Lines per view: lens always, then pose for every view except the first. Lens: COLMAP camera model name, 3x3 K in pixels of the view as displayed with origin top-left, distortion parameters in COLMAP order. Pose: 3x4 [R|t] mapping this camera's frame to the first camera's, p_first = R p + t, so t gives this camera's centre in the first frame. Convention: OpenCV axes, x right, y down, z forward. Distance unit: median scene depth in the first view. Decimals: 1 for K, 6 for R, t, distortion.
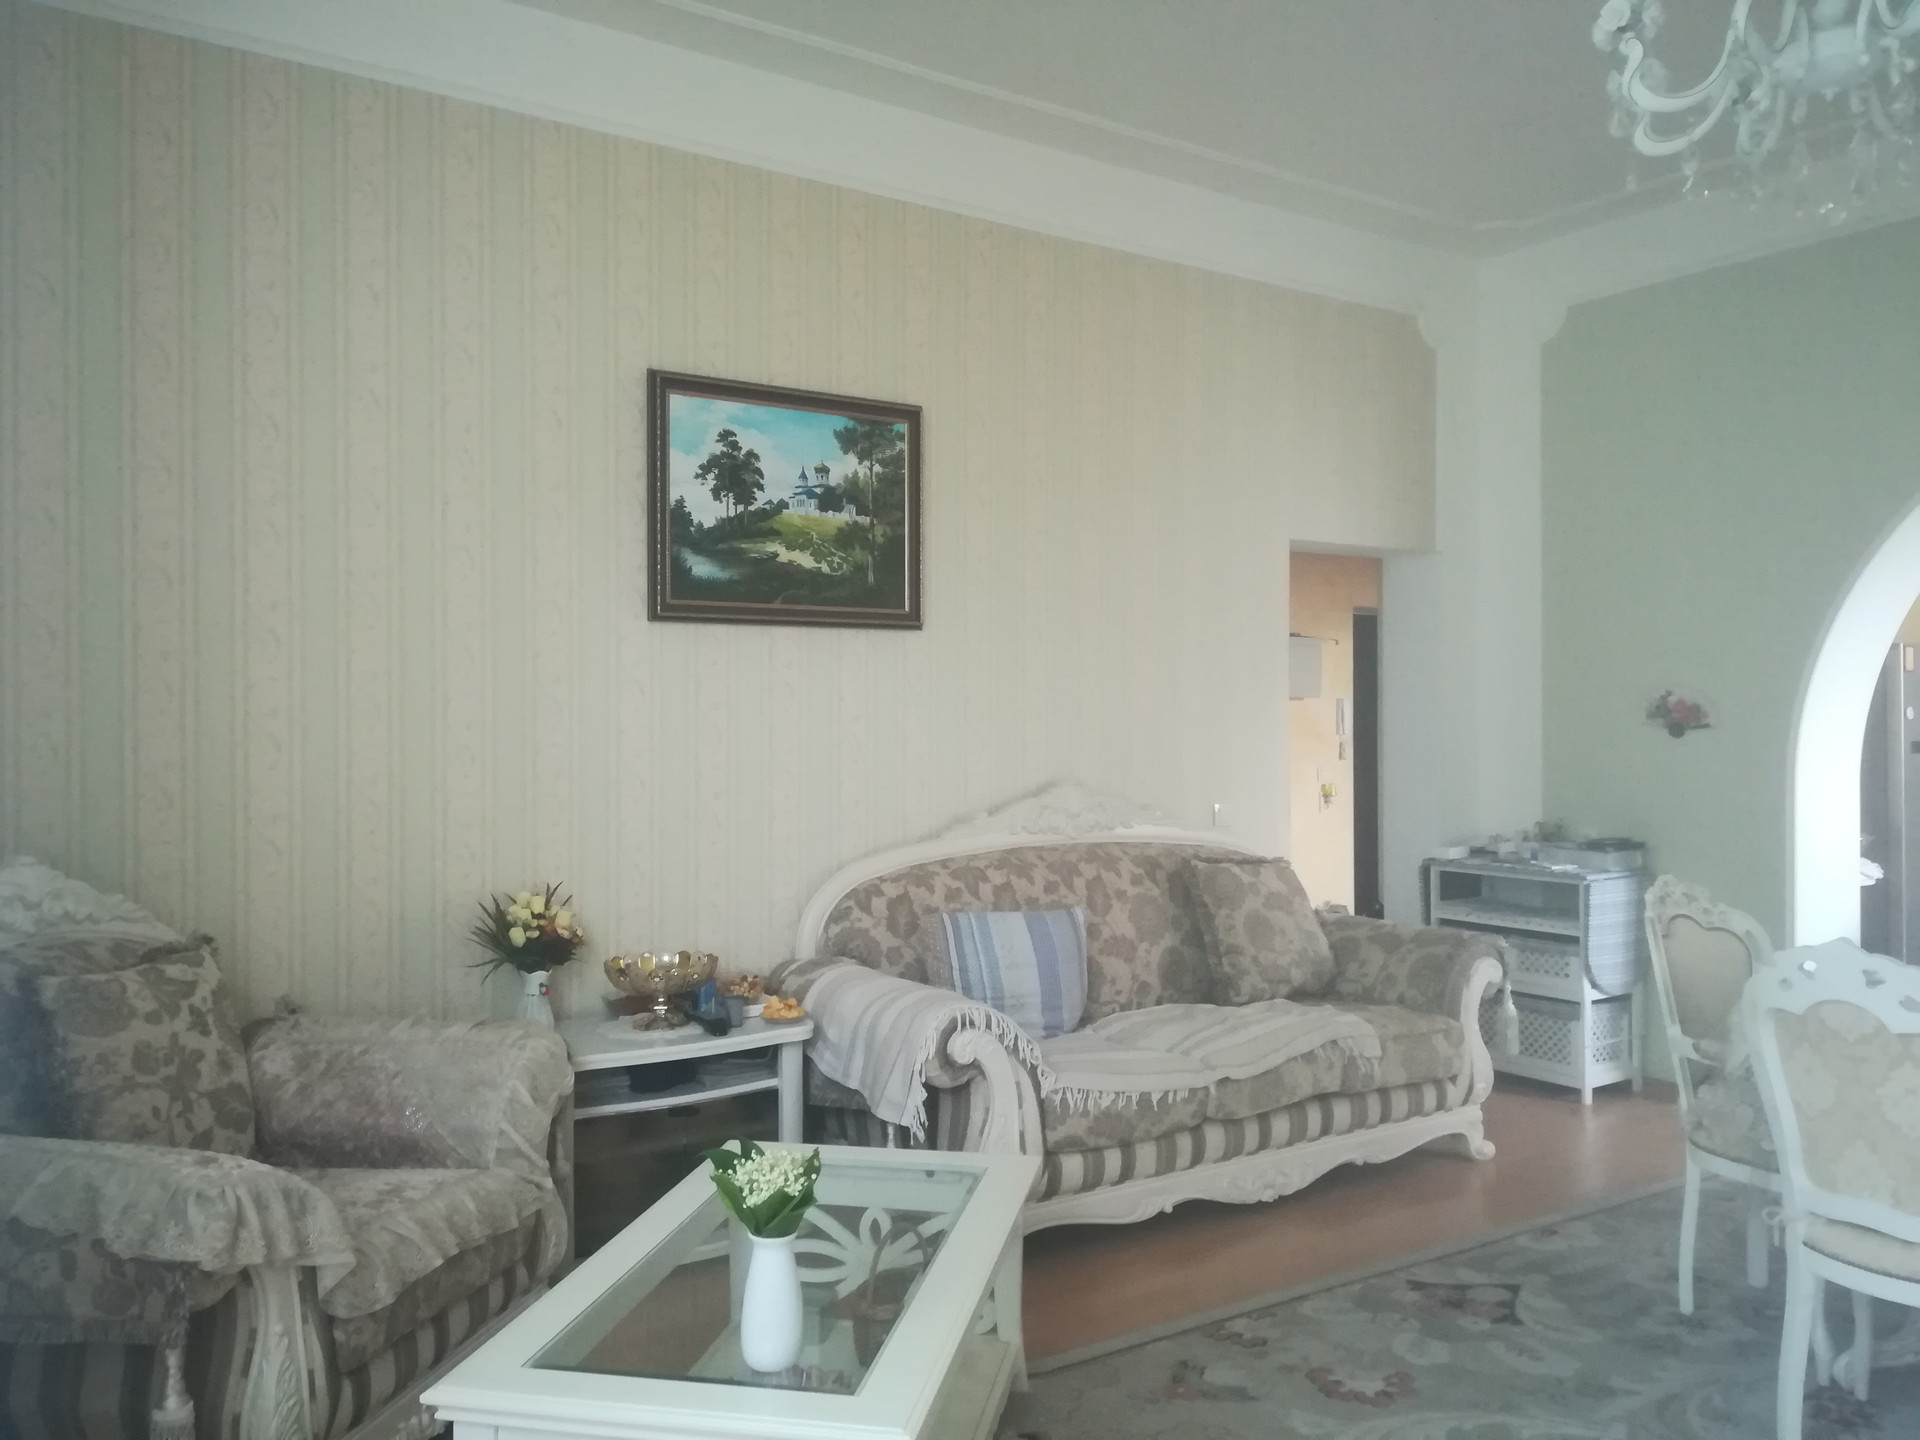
lens RADIAL K [[1495.2, 0, 960.0], [0, 1495.2, 720.0], [0, 0, 1]] dist [0.048650, -0.068382]
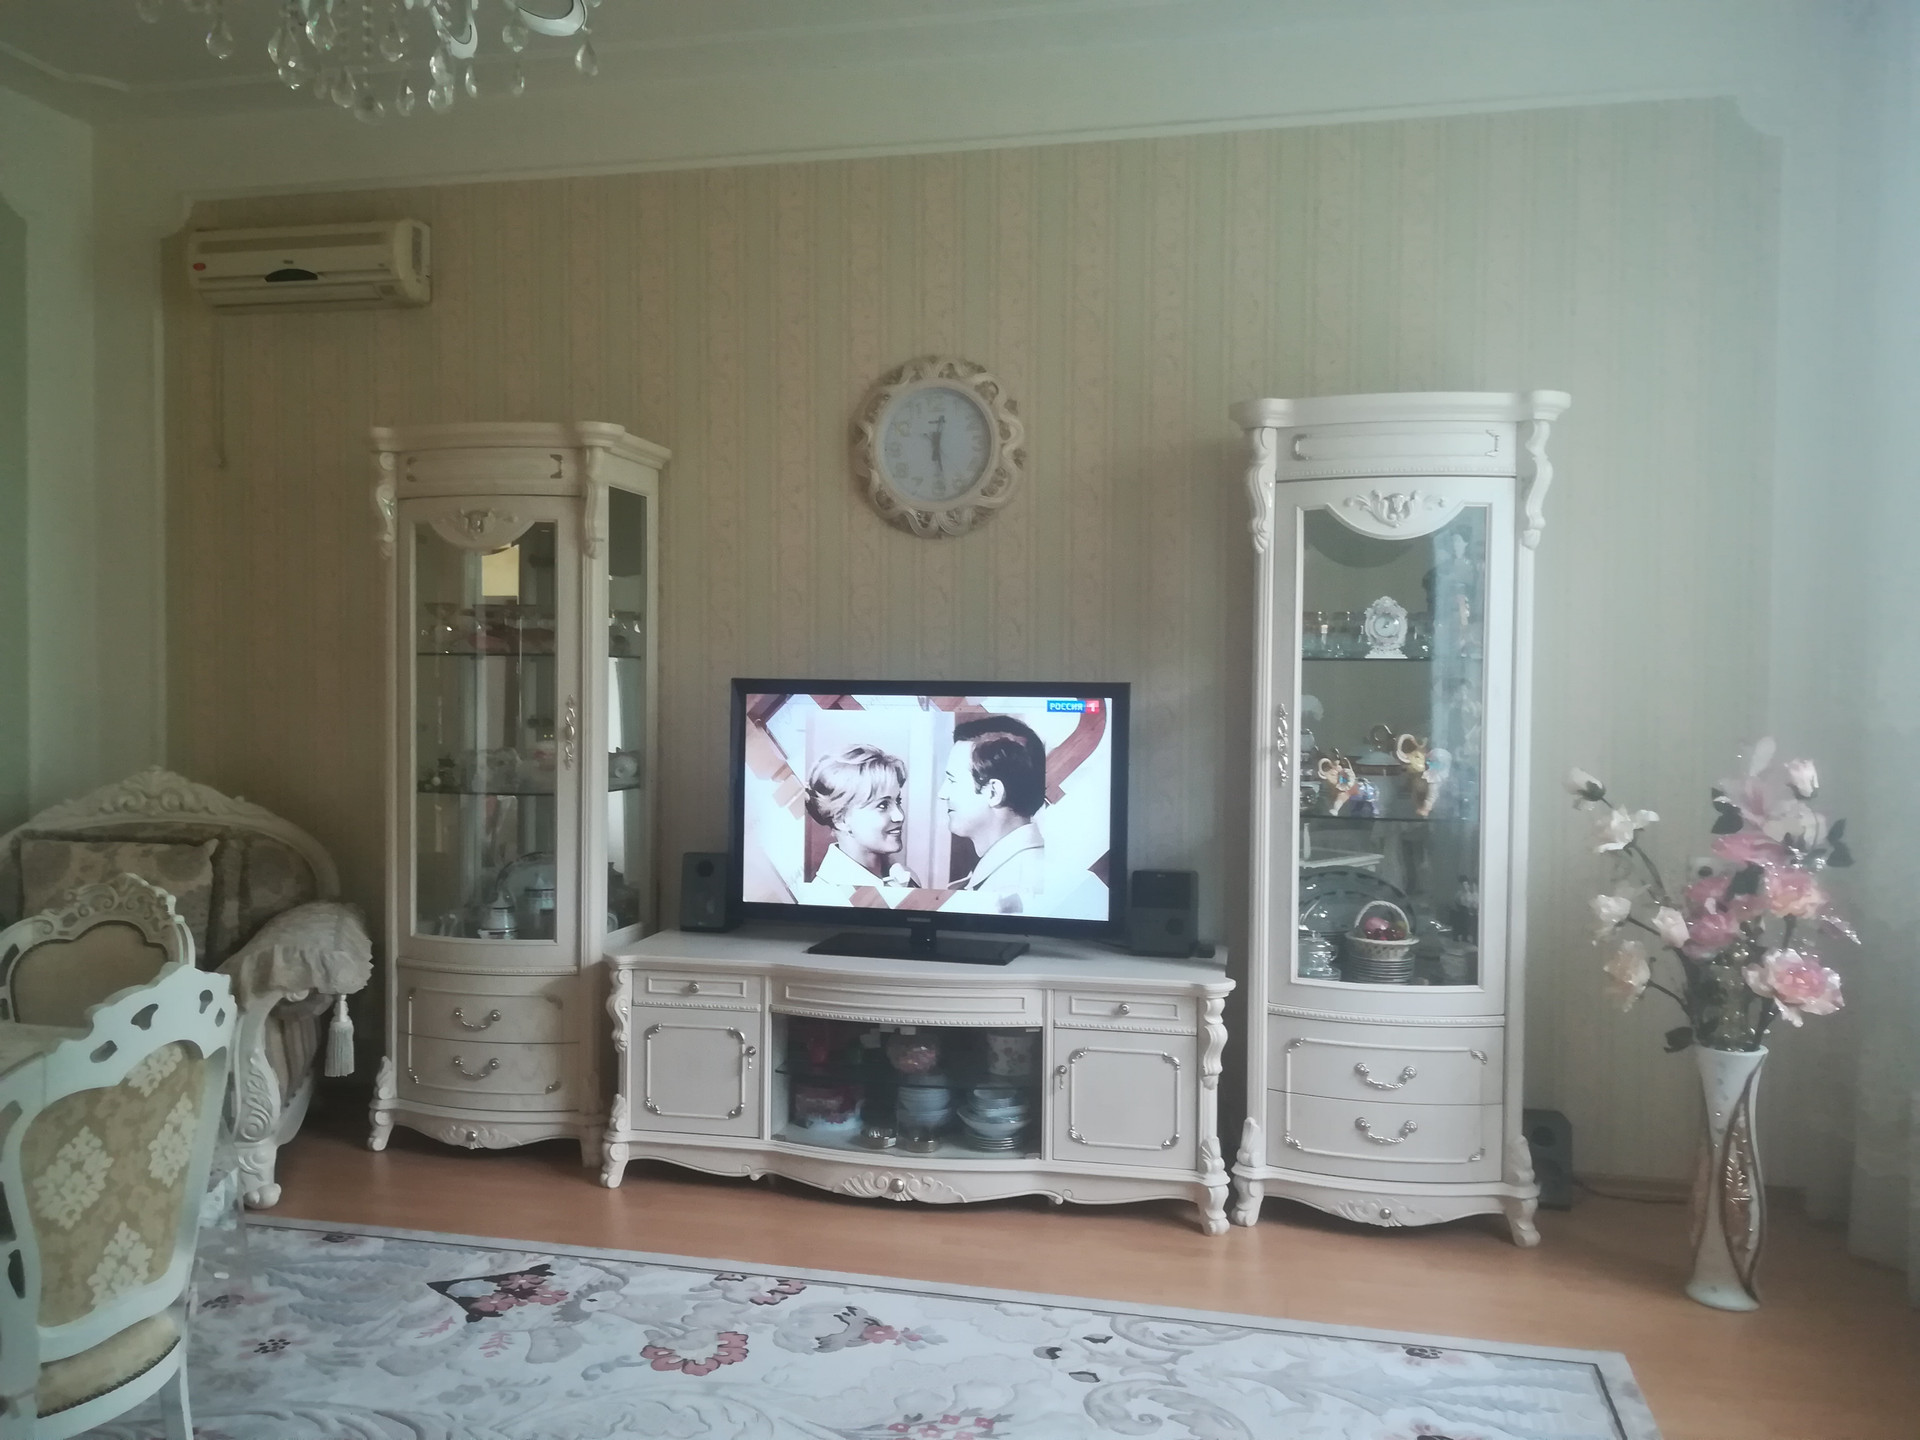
lens RADIAL K [[1495.2, 0, 960.0], [0, 1495.2, 720.0], [0, 0, 1]] dist [0.048650, -0.068382]
pose [[-0.692863, -0.026854, 0.720569, -0.155809], [-0.003812, 0.999429, 0.033581, -0.006890], [-0.721059, 0.020520, -0.692570, 0.715526]]
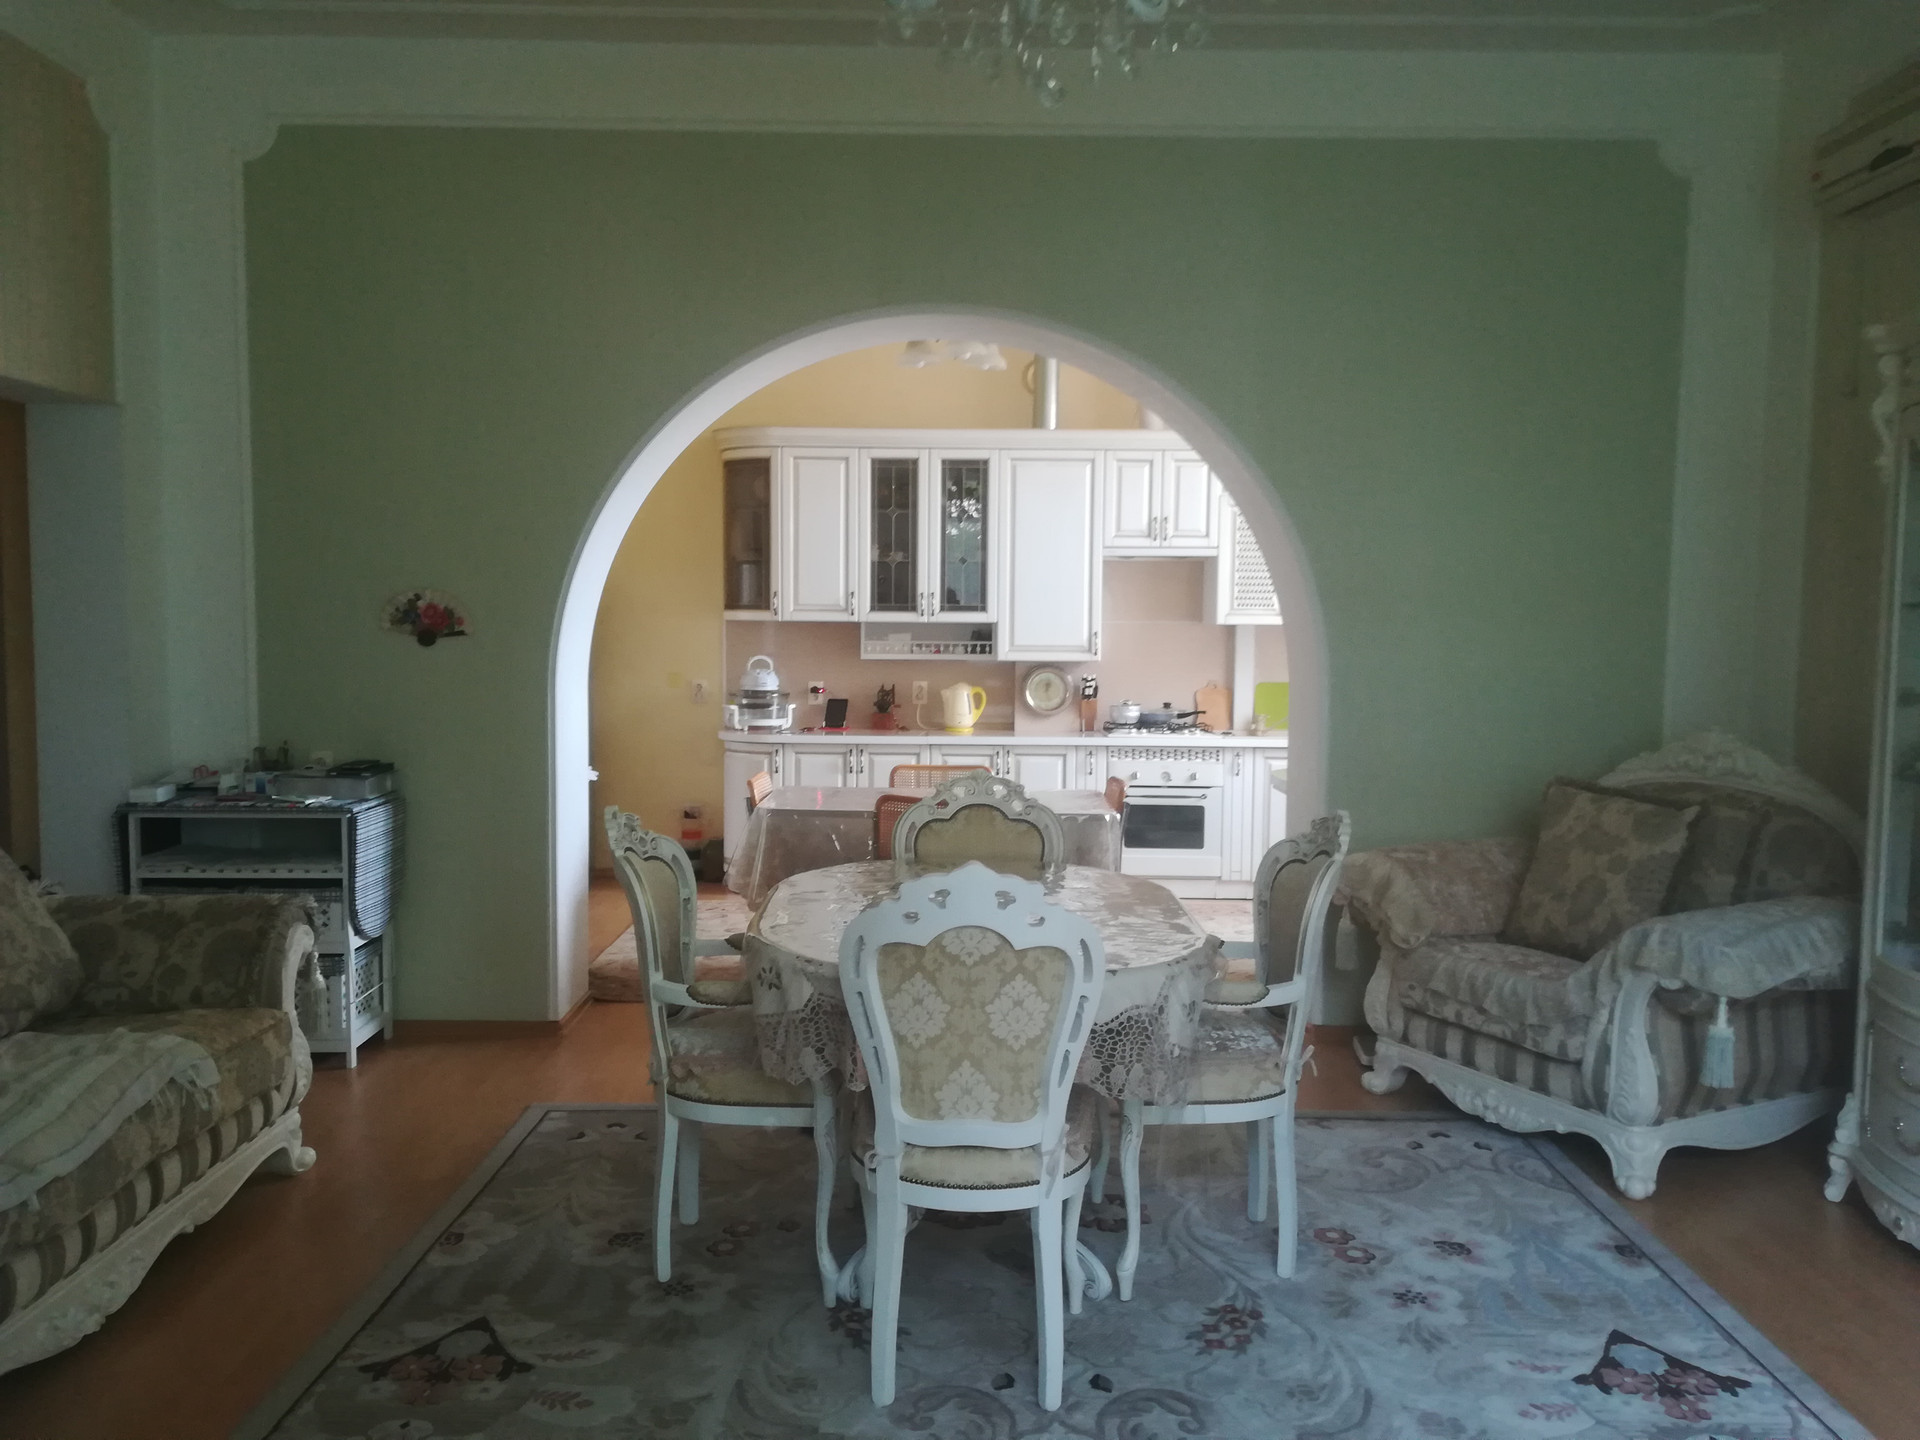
lens RADIAL K [[1495.2, 0, 960.0], [0, 1495.2, 720.0], [0, 0, 1]] dist [0.048650, -0.068382]
pose [[0.551238, -0.052948, 0.832666, -0.124558], [-0.003861, 0.997812, 0.066005, -0.005732], [-0.834339, -0.039600, 0.549827, 0.275114]]
